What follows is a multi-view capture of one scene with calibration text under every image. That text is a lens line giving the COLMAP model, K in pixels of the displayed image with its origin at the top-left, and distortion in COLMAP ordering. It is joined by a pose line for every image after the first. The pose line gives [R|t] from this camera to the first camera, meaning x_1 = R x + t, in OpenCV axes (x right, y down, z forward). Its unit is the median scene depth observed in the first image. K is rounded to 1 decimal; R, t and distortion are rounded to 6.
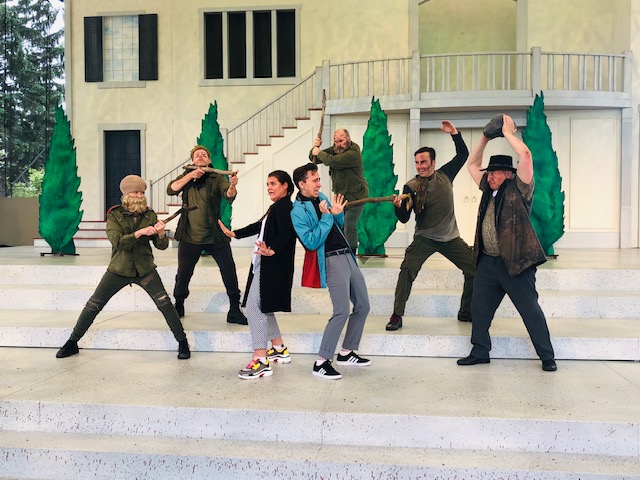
lens RADIAL K [[670.9, 0, 320.0], [0, 670.9, 240.0], [0, 0, 1]] dist [0.006997, 0.007531]
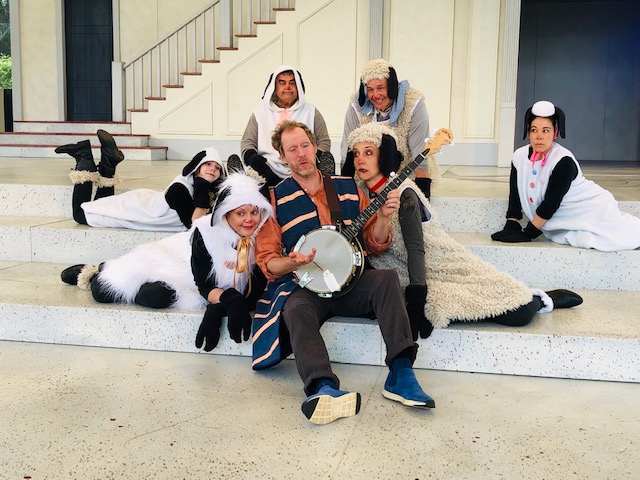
lens RADIAL K [[812.1, 0, 320.0], [0, 812.1, 240.0], [0, 0, 1]] dist [0.000738, -0.001158]
pose [[0.997126, 0.027715, -0.070509, 0.016391], [-0.020737, 0.994986, 0.097838, 0.007680], [0.072867, -0.096094, 0.992701, 0.193010]]
